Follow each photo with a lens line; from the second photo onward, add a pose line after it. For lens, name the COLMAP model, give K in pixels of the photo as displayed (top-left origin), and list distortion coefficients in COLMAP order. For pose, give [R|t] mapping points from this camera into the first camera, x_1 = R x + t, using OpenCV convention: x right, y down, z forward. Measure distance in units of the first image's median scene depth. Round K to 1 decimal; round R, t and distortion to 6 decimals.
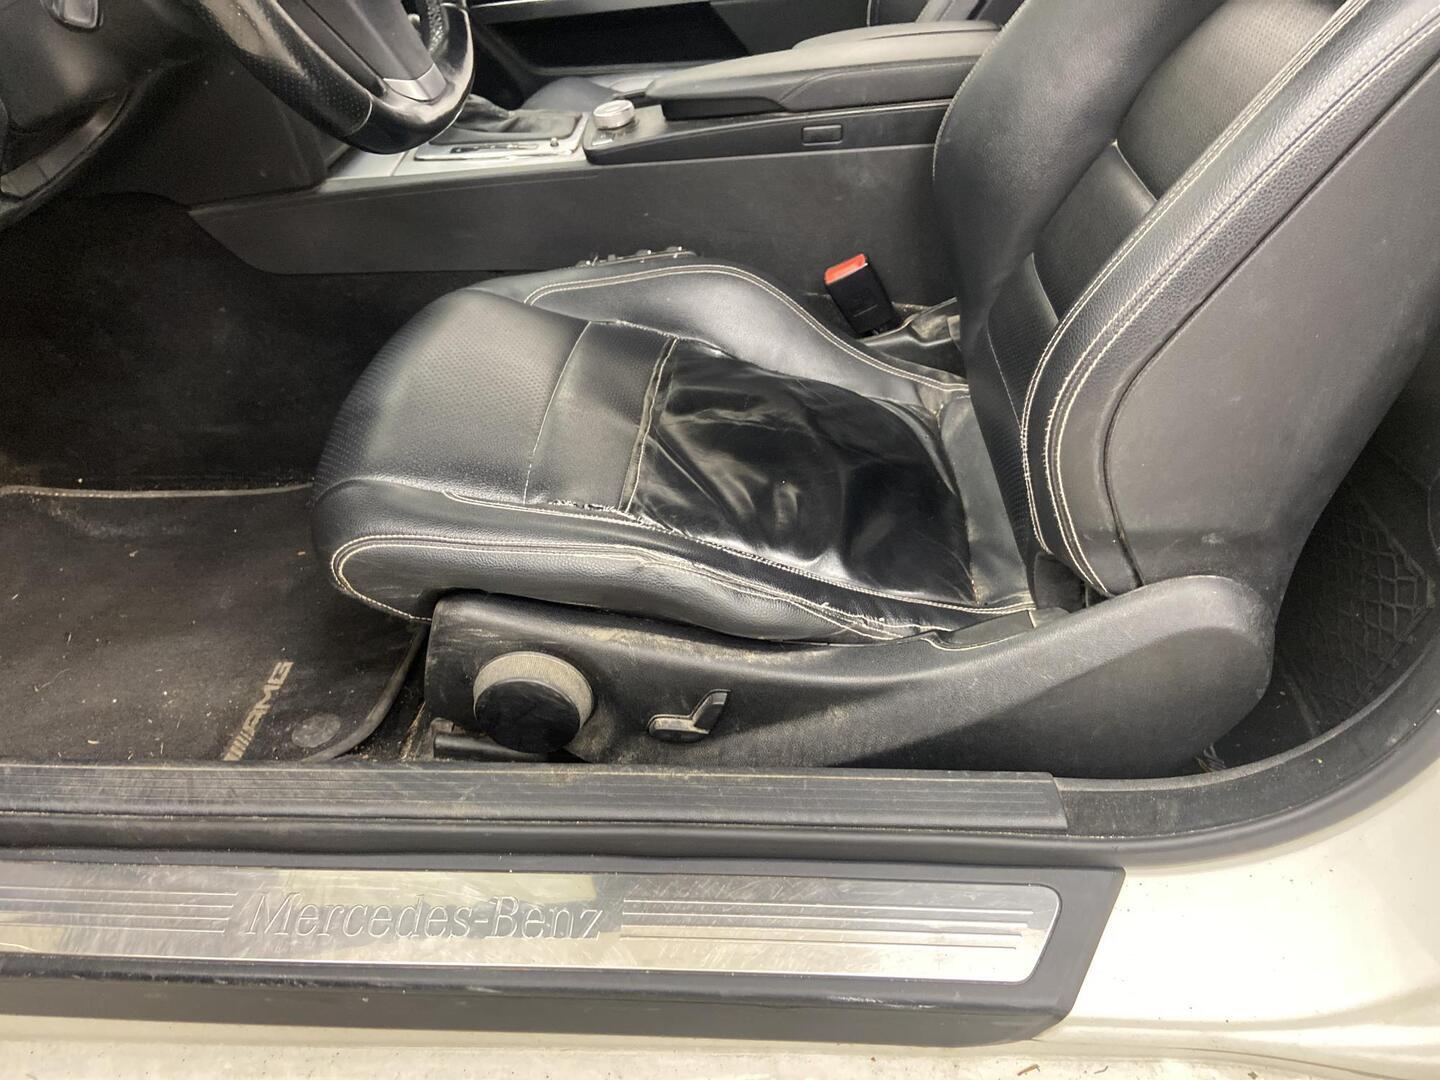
lens RADIAL K [[1077.9, 0, 720.0], [0, 1077.9, 540.0], [0, 0, 1]] dist [0.076829, -0.127914]
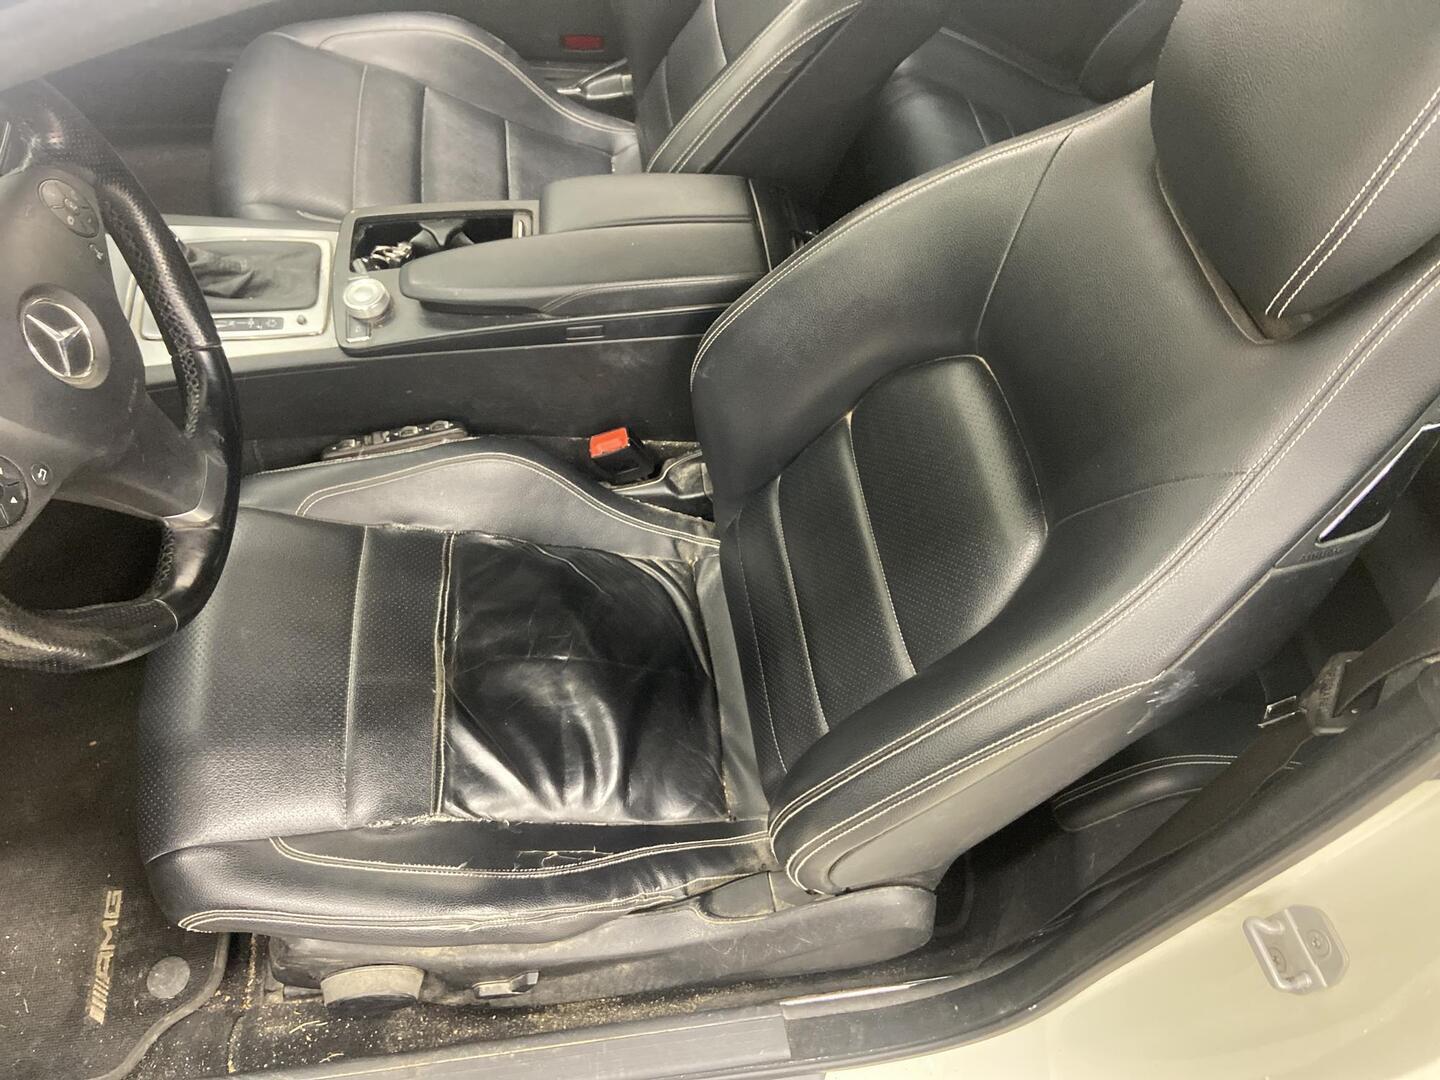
lens RADIAL K [[1077.9, 0, 720.0], [0, 1077.9, 540.0], [0, 0, 1]] dist [0.076829, -0.127914]
pose [[0.969180, -0.069369, 0.236385, -0.041132], [-0.017970, 0.937073, 0.348670, -0.597791], [-0.245697, -0.342172, 0.906946, -0.025290]]
